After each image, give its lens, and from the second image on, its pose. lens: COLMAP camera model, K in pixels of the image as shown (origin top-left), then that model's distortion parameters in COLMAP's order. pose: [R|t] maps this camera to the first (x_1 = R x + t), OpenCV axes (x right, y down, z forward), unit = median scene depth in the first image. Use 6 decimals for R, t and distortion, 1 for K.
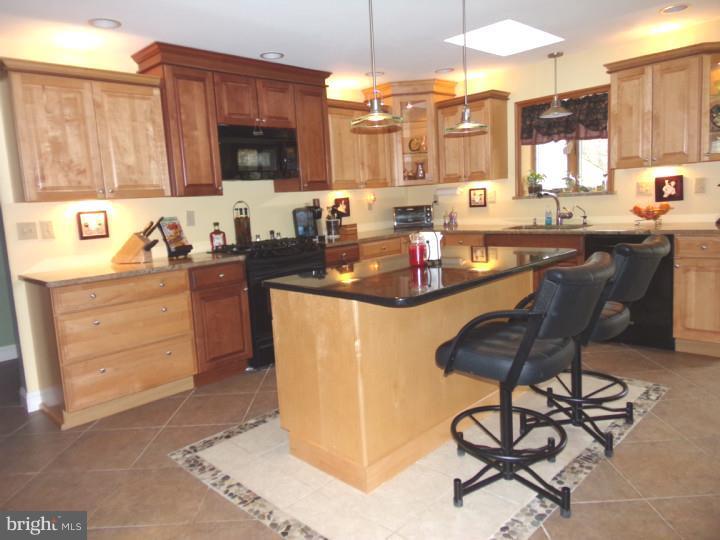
lens RADIAL K [[513.2, 0, 350.5], [0, 513.2, 264.9], [0, 0, 1]] dist [0.091559, -0.101461]
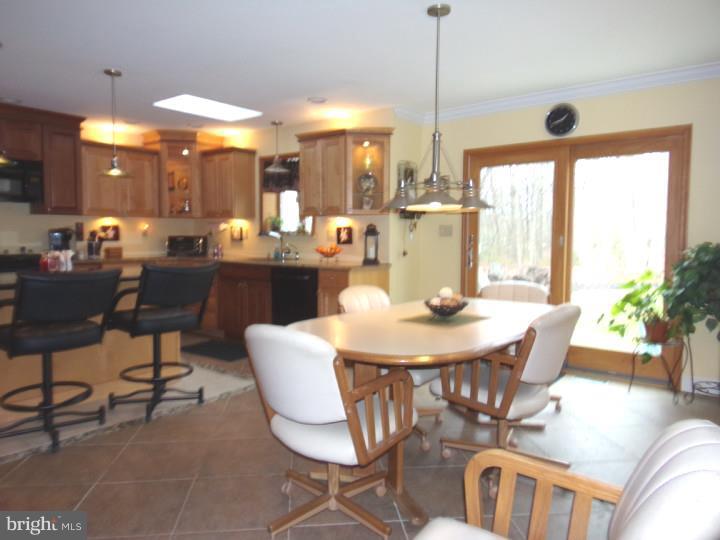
lens RADIAL K [[513.2, 0, 350.5], [0, 513.2, 264.9], [0, 0, 1]] dist [0.091559, -0.101461]
pose [[0.992103, 0.062720, 0.108622, 0.524548], [-0.054649, 0.995628, -0.075751, 0.023652], [-0.112898, 0.069217, 0.991193, -0.262378]]
